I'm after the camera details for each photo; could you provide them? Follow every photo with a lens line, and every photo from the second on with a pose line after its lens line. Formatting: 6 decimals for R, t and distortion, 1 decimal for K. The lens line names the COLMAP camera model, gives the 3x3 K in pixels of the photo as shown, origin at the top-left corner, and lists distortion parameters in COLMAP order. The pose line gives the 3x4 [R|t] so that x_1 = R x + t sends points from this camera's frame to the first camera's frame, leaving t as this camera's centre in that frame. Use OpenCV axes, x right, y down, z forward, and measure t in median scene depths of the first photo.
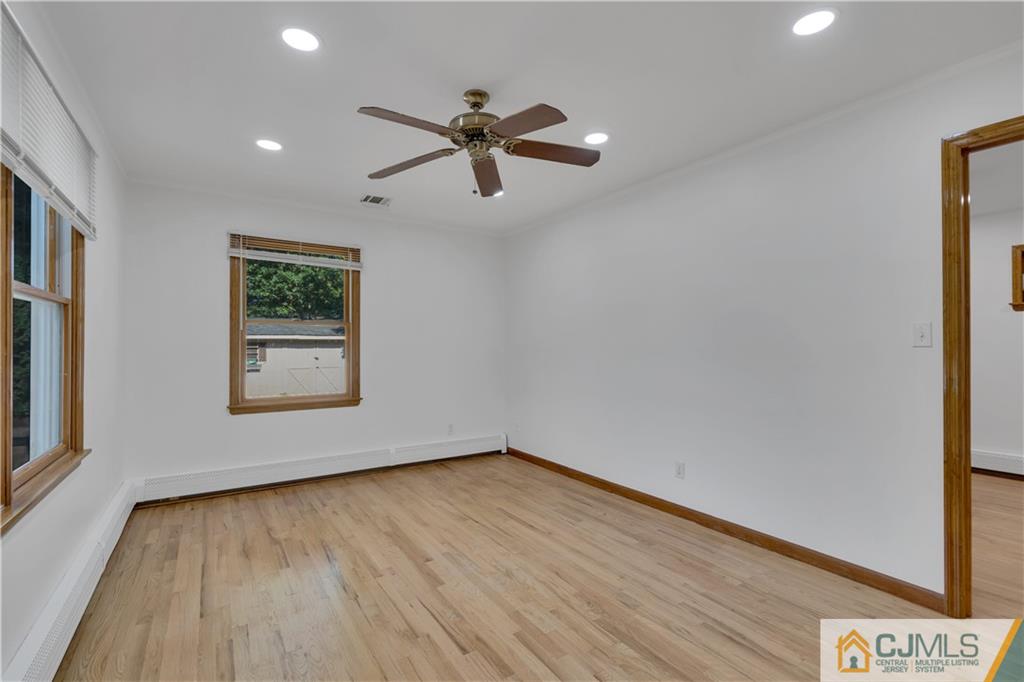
lens RADIAL K [[456.7, 0, 514.7], [0, 456.7, 343.2], [0, 0, 1]] dist [-0.000063, -0.000009]
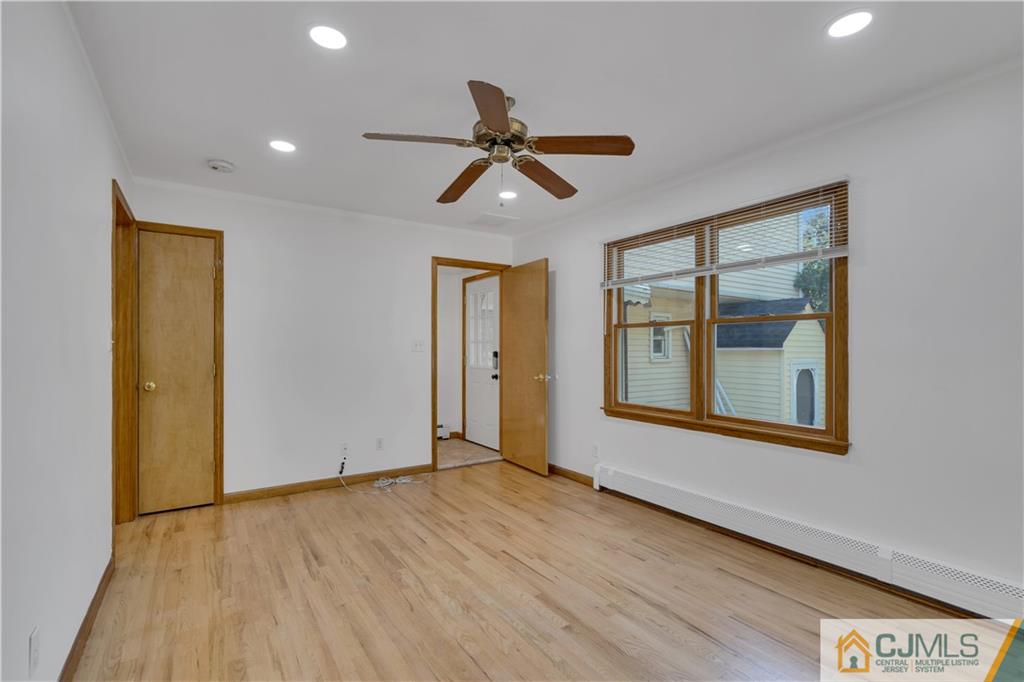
lens RADIAL K [[456.7, 0, 512.1], [0, 456.7, 344.5], [0, 0, 1]] dist [-0.000063, -0.000009]
pose [[-0.999970, -0.000076, -0.007745, -0.097832], [0.000036, 0.999896, -0.014400, 0.006080], [0.007745, -0.014400, -0.999866, 1.971274]]
